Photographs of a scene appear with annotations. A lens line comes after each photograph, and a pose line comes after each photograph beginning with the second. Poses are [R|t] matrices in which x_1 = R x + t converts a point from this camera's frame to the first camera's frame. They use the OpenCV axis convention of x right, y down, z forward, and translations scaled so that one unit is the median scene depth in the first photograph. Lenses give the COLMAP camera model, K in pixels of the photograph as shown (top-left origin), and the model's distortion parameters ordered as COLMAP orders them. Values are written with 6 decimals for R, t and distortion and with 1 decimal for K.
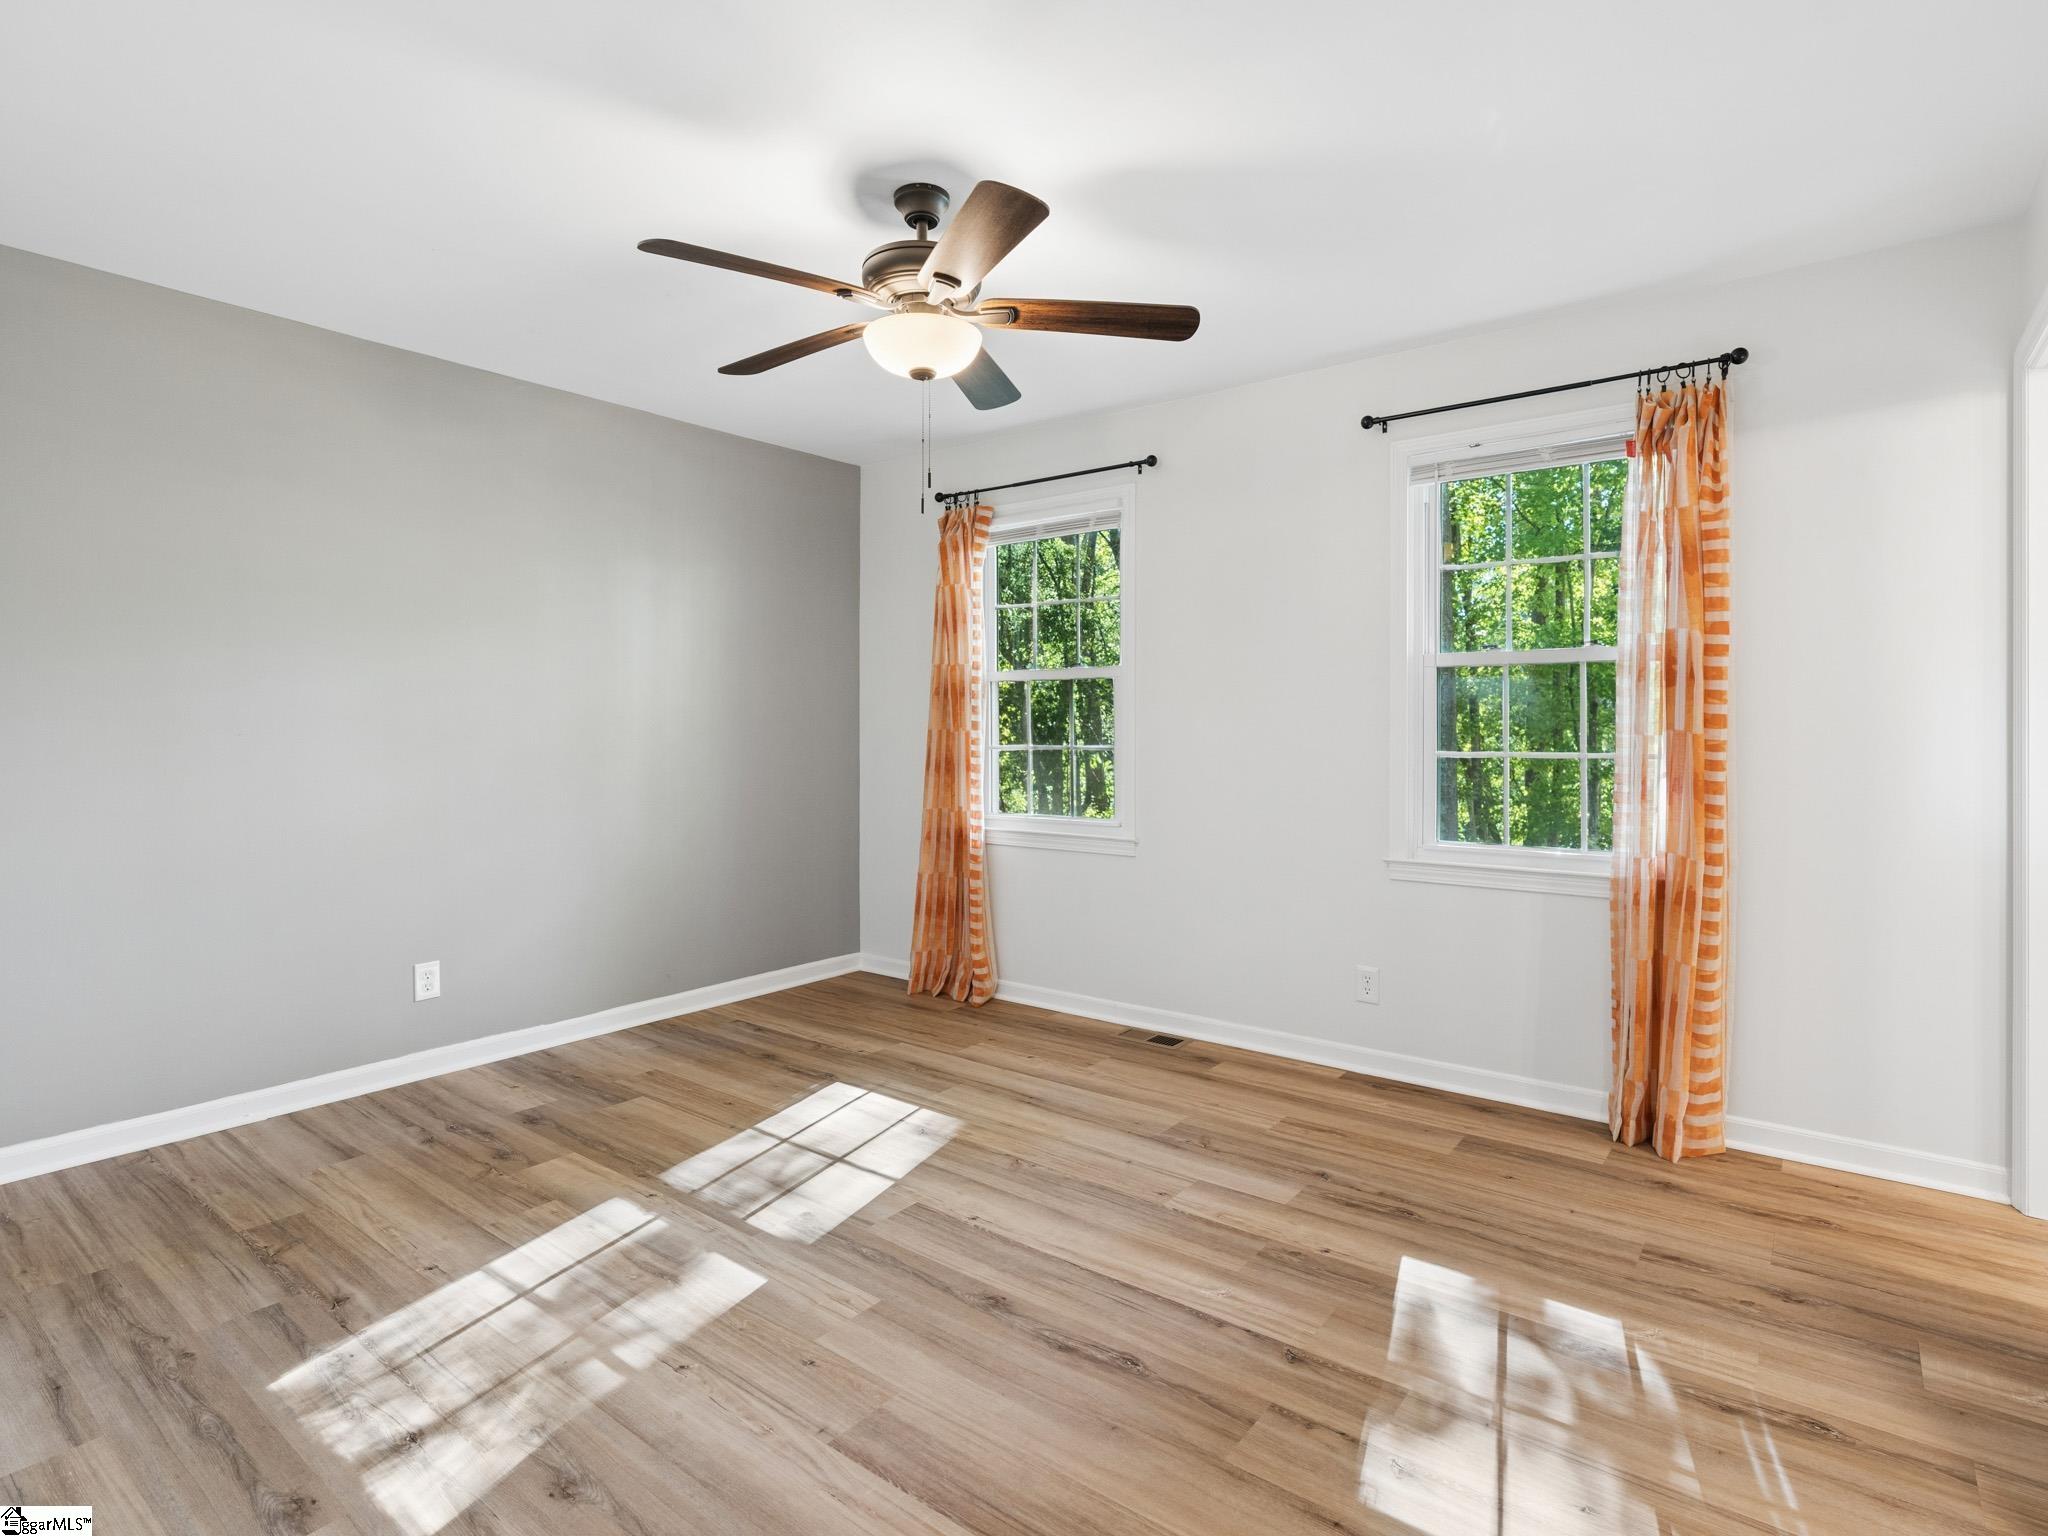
lens RADIAL K [[1044.8, 0, 1022.0], [0, 1044.8, 769.0], [0, 0, 1]] dist [0.002644, 0.001229]
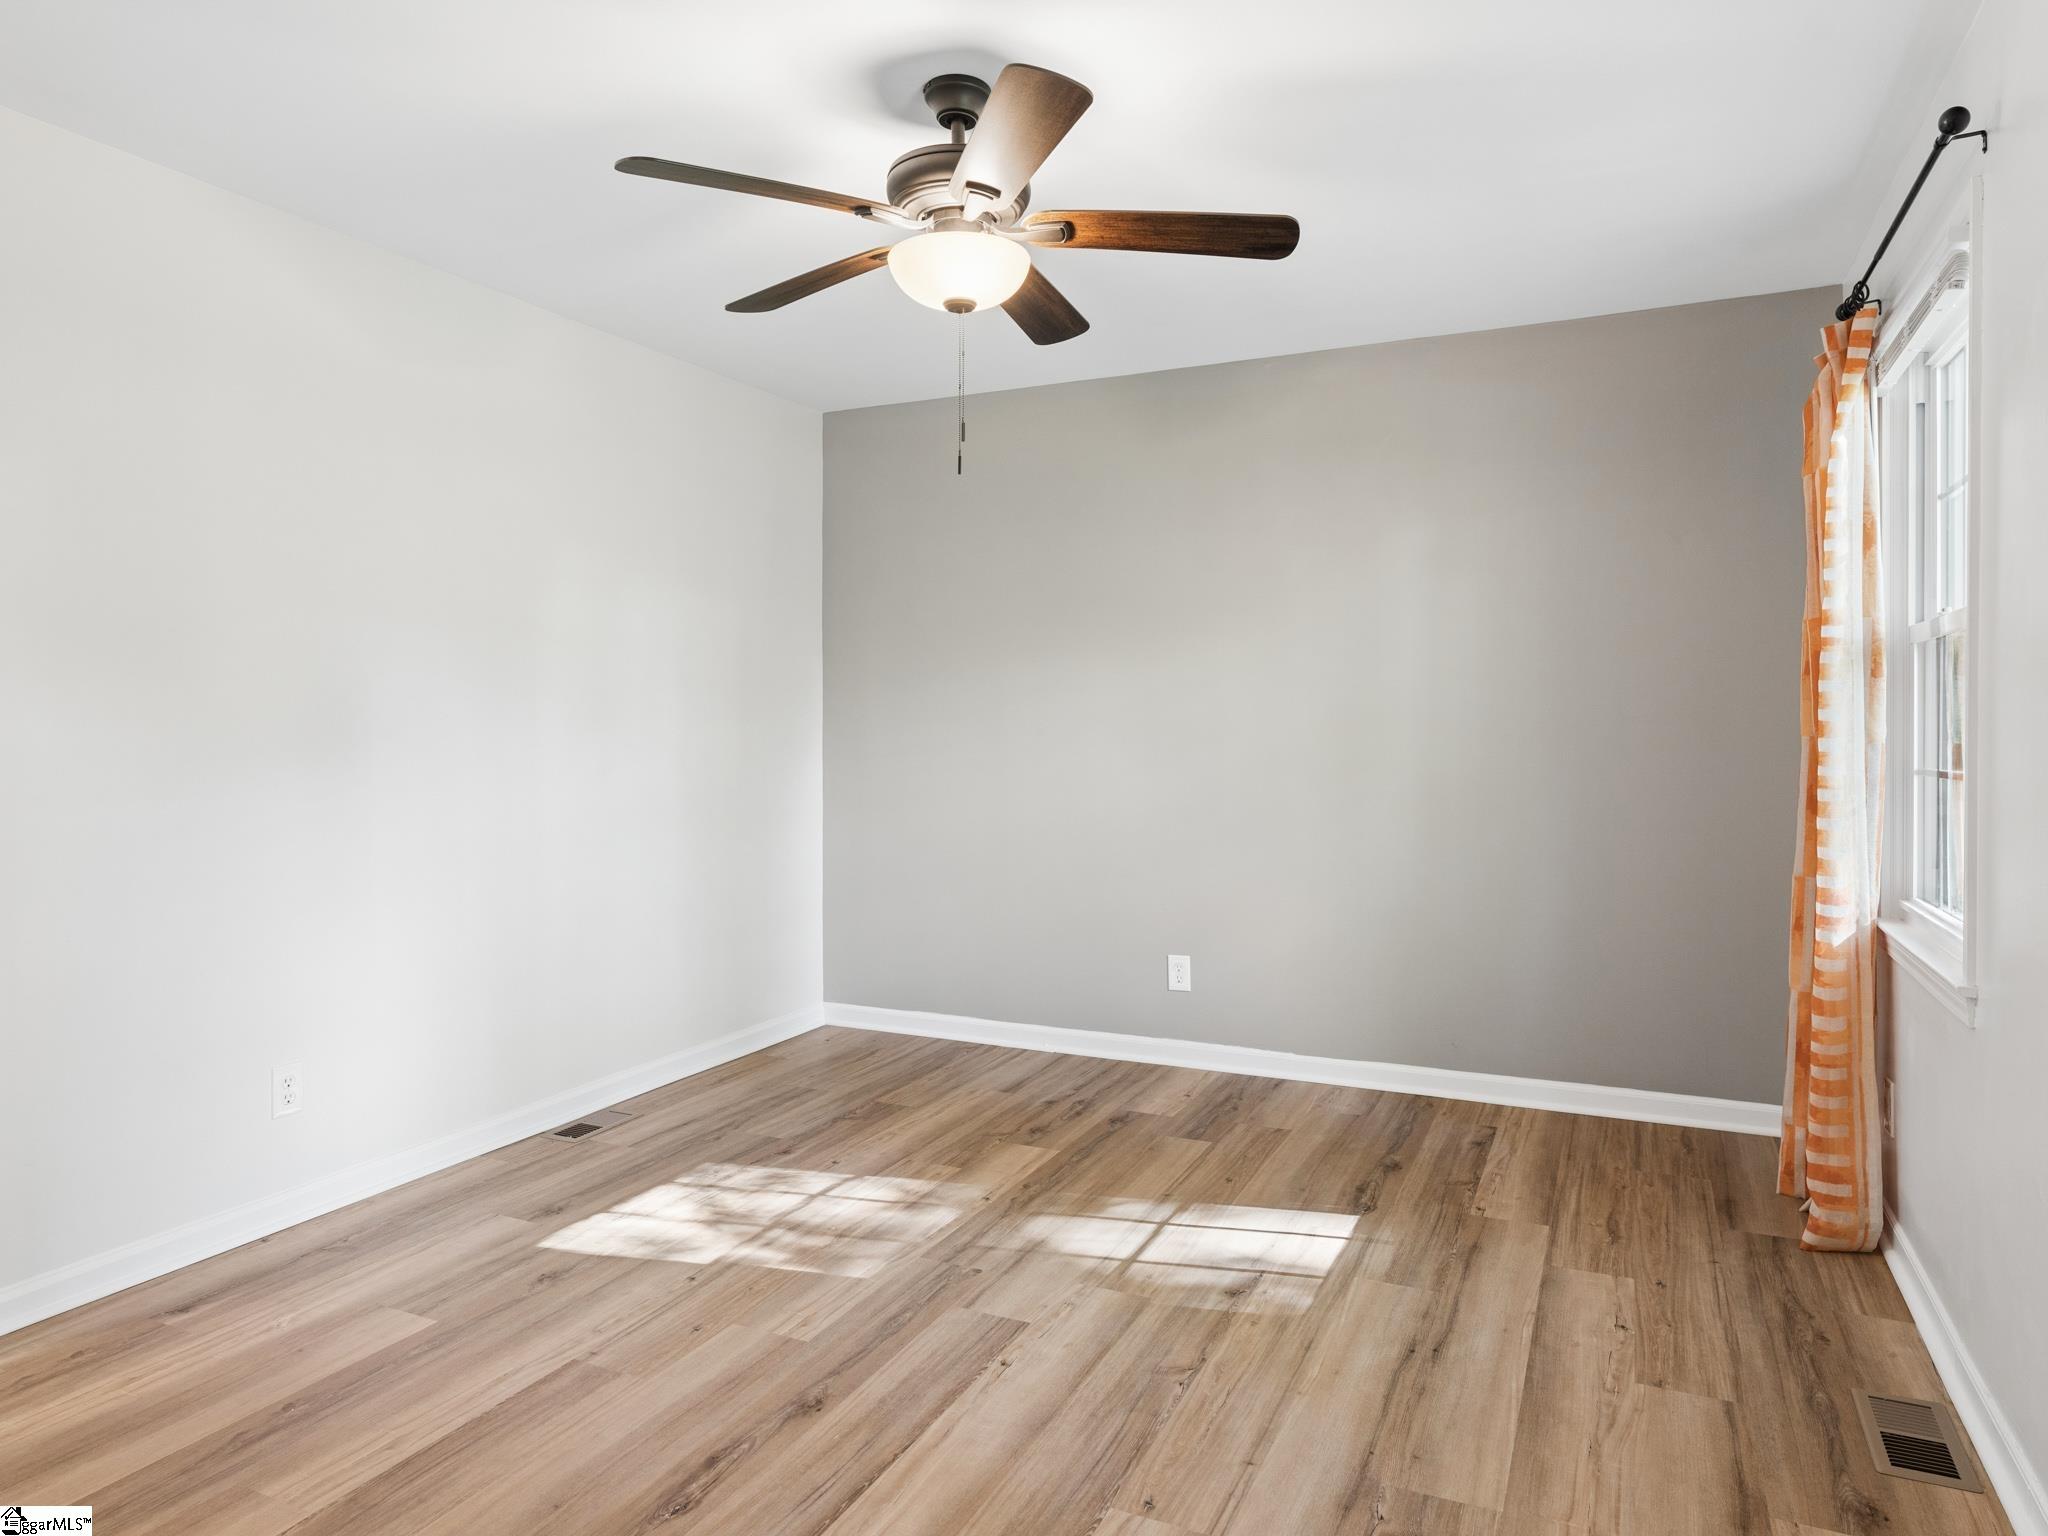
lens RADIAL K [[1257.4, 0, 1021.6], [0, 1257.4, 751.7], [0, 0, 1]] dist [-0.002117, 0.002841]
pose [[0.220763, 0.017659, -0.975168, 0.658607], [-0.036019, 0.999302, 0.009942, -0.025981], [0.974662, 0.032929, 0.221245, 0.606701]]
